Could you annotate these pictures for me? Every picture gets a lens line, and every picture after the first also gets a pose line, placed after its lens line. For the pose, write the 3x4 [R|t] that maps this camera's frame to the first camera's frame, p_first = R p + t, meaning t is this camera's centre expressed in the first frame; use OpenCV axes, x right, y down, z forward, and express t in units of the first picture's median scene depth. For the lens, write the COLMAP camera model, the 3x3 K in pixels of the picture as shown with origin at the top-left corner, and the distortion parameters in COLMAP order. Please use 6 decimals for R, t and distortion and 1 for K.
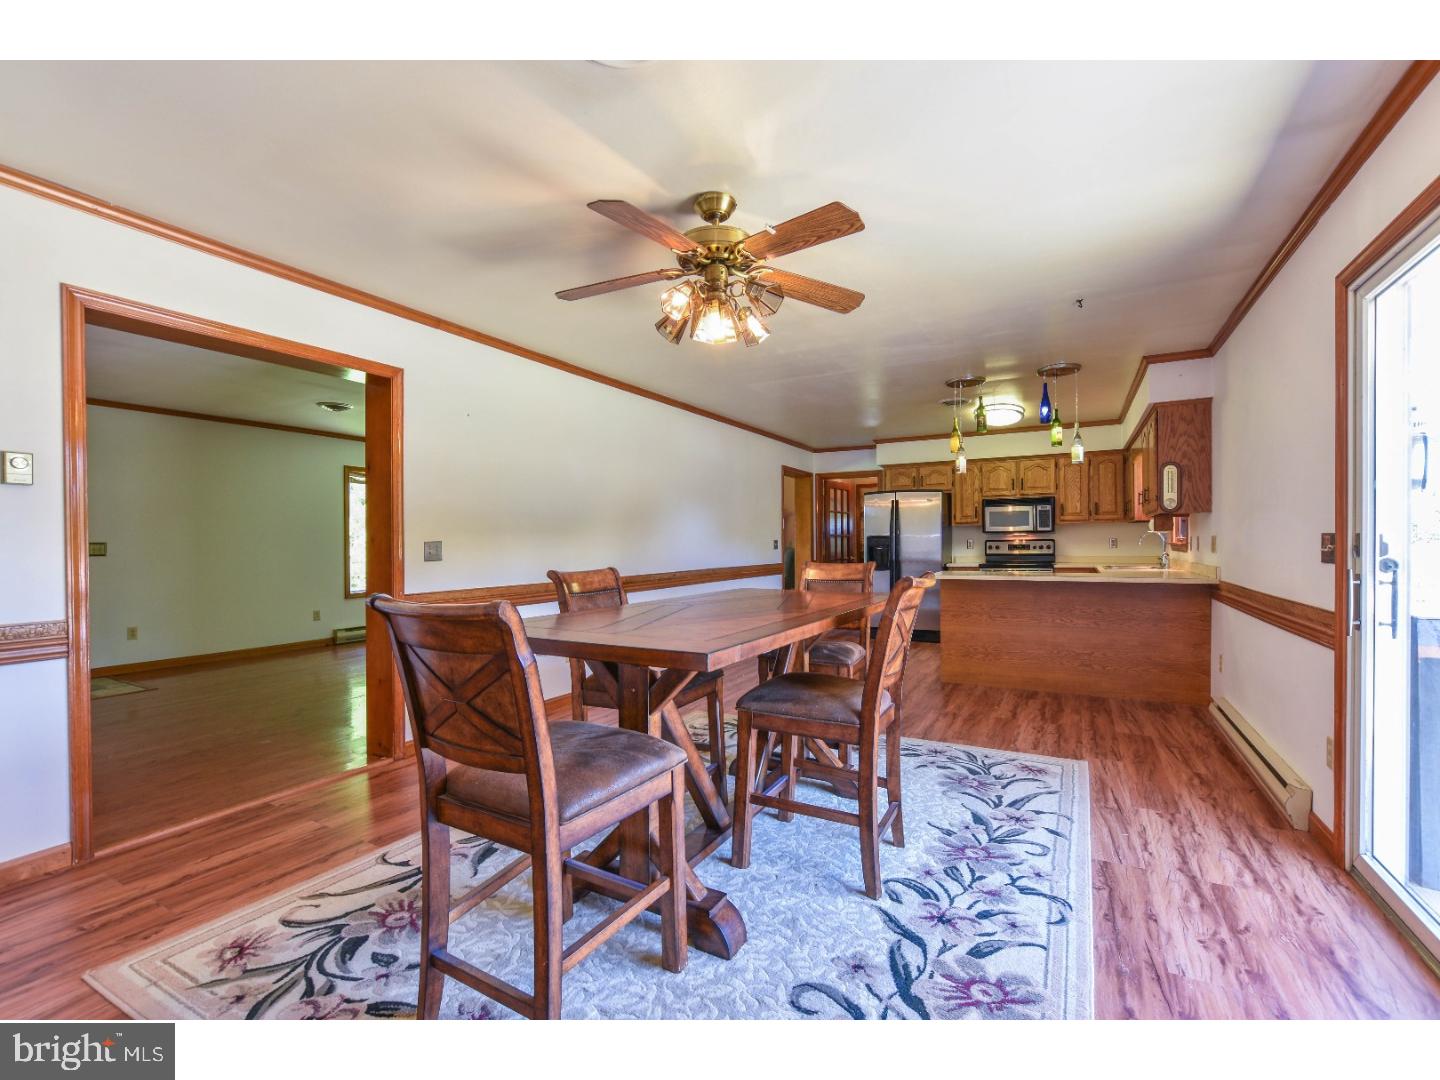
lens RADIAL K [[639.7, 0, 715.6], [0, 639.7, 531.5], [0, 0, 1]] dist [-0.017174, 0.002118]
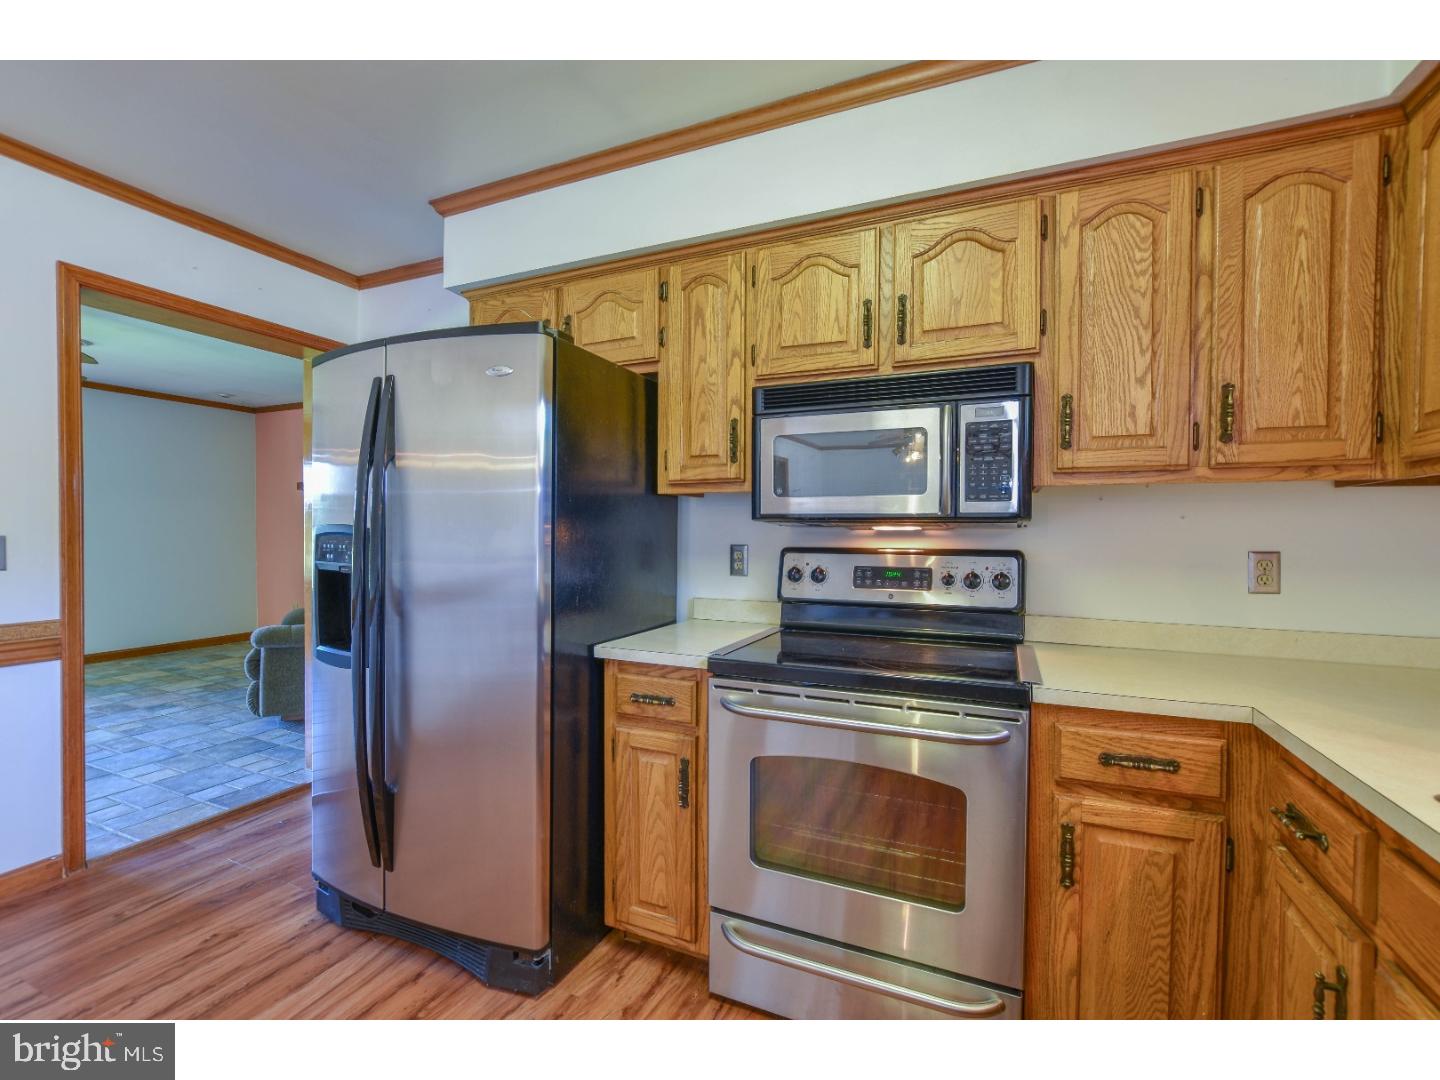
lens RADIAL K [[639.7, 0, 722.6], [0, 639.7, 538.9], [0, 0, 1]] dist [-0.017174, 0.002118]
pose [[0.997643, 0.015537, 0.066830, 0.395704], [-0.017715, 0.999327, 0.032110, 0.001468], [-0.066286, -0.033218, 0.997248, 0.756044]]
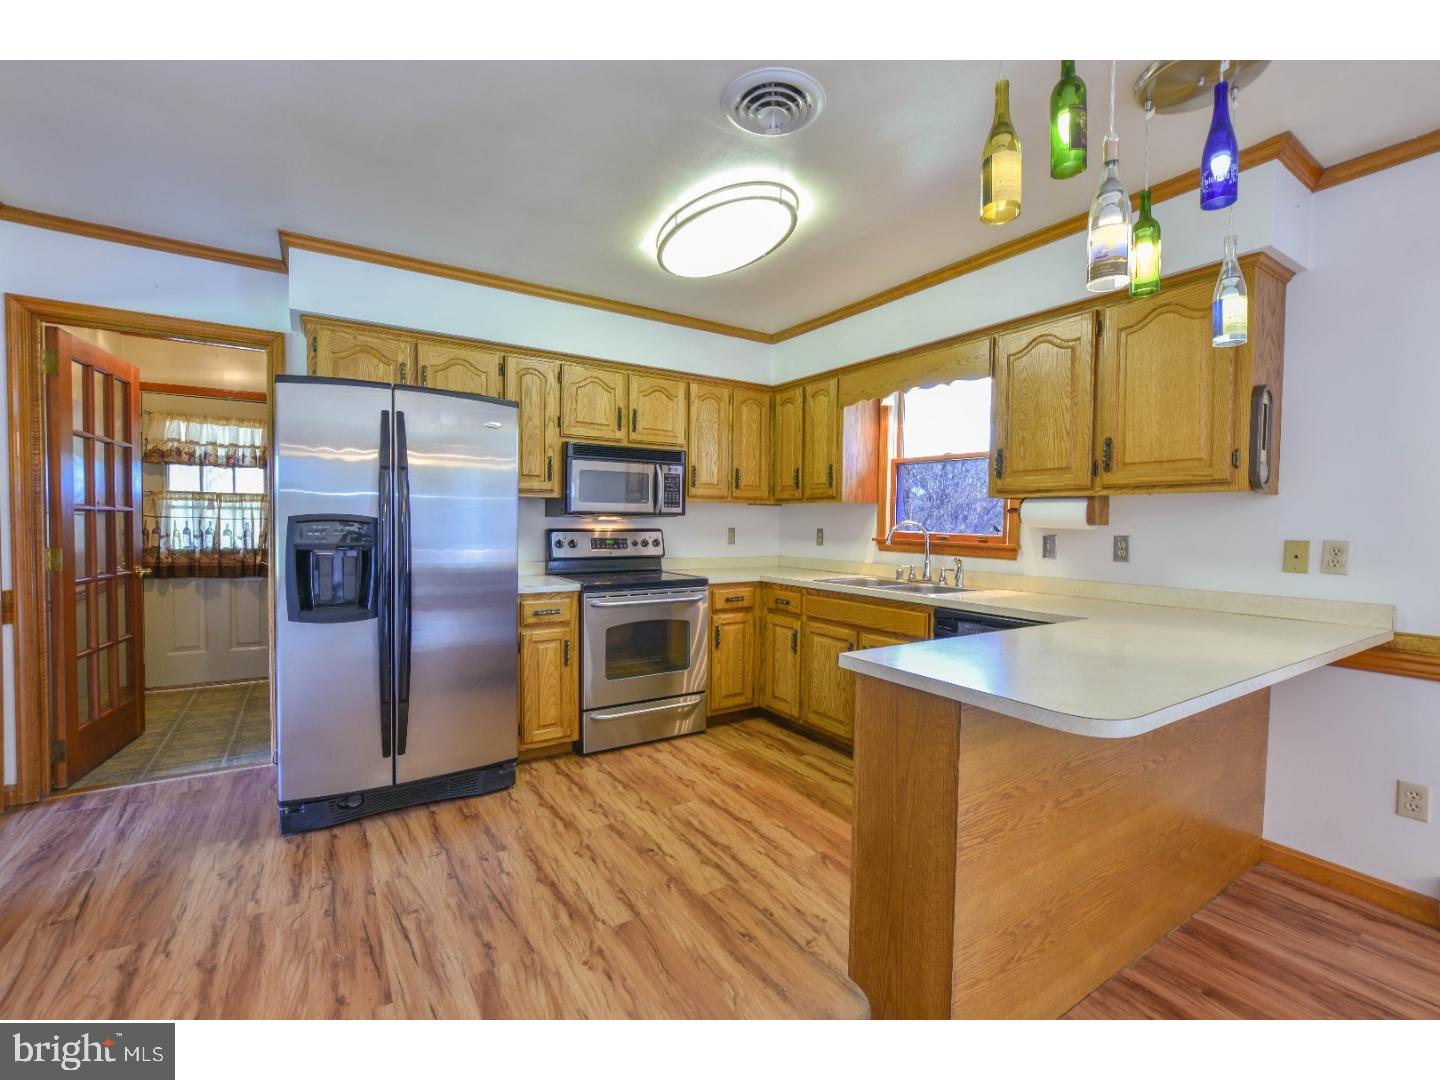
lens RADIAL K [[639.7, 0, 731.7], [0, 639.7, 539.7], [0, 0, 1]] dist [-0.017174, 0.002118]
pose [[0.471120, -0.010148, 0.882011, 0.065959], [-0.033662, 0.998999, 0.029475, 0.003025], [-0.881427, -0.043576, 0.470306, 0.681141]]
